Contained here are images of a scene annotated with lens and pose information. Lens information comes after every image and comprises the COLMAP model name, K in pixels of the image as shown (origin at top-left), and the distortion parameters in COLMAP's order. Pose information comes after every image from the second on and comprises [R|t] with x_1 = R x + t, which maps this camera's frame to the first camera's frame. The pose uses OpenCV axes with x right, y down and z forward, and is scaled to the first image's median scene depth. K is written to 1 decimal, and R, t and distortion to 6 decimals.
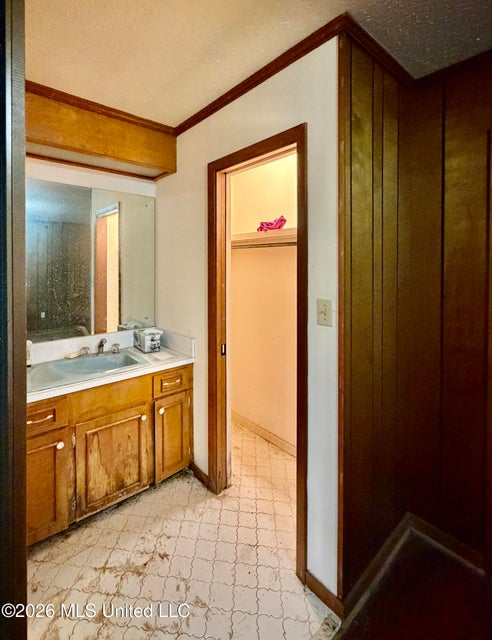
lens RADIAL K [[301.8, 0, 221.0], [0, 301.8, 268.2], [0, 0, 1]] dist [-0.001481, 0.000579]
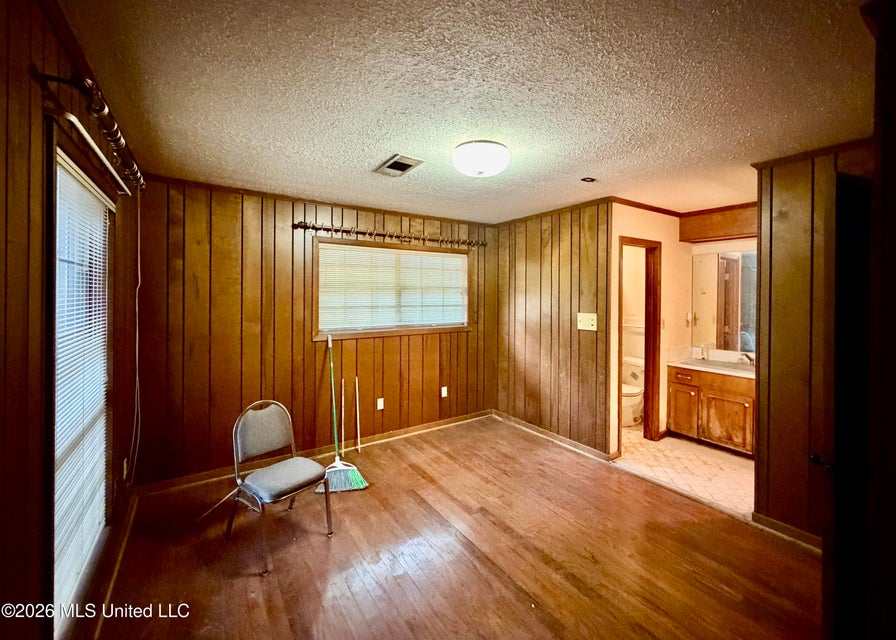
lens RADIAL K [[365.6, 0, 448.6], [0, 365.6, 291.4], [0, 0, 1]] dist [-0.008178, 0.000209]
pose [[-0.096352, -0.010657, -0.995290, 1.734704], [-0.015389, 0.999839, -0.009216, -0.042315], [0.995228, 0.014429, -0.096500, -0.340100]]
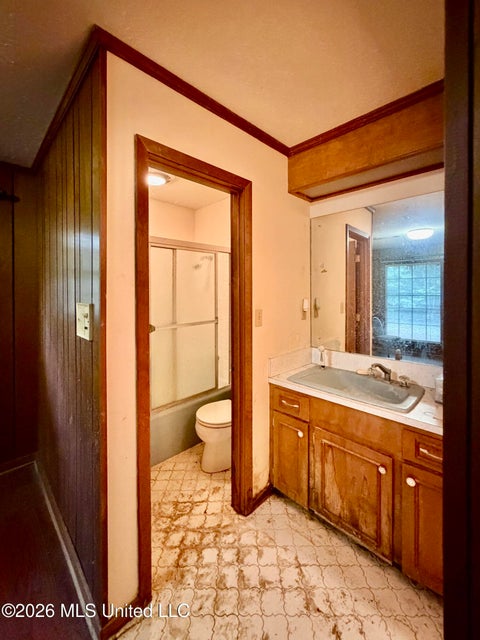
lens RADIAL K [[260.5, 0, 234.9], [0, 260.5, 289.2], [0, 0, 1]] dist [-0.007390, -0.000340]
pose [[0.092515, -0.010209, -0.995659, 0.407118], [-0.003544, 0.999938, -0.010582, 0.015981], [0.995705, 0.004507, 0.092473, 0.536476]]
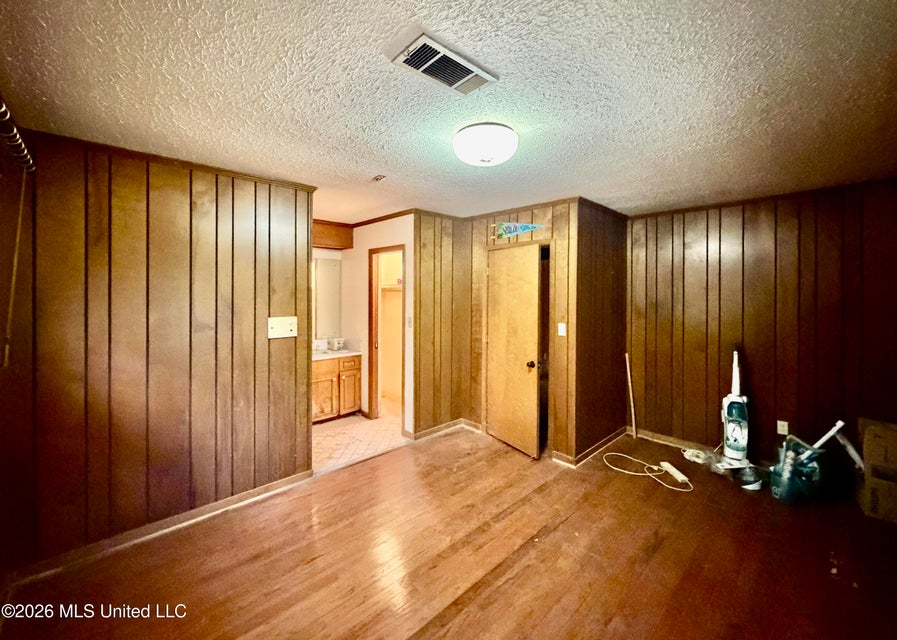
lens RADIAL K [[366.0, 0, 453.0], [0, 366.0, 294.1], [0, 0, 1]] dist [-0.008178, 0.000209]
pose [[0.996821, 0.002264, 0.079647, 0.325905], [-0.001869, 0.999986, -0.005033, -0.049431], [-0.079657, 0.004868, 0.996810, -1.443124]]
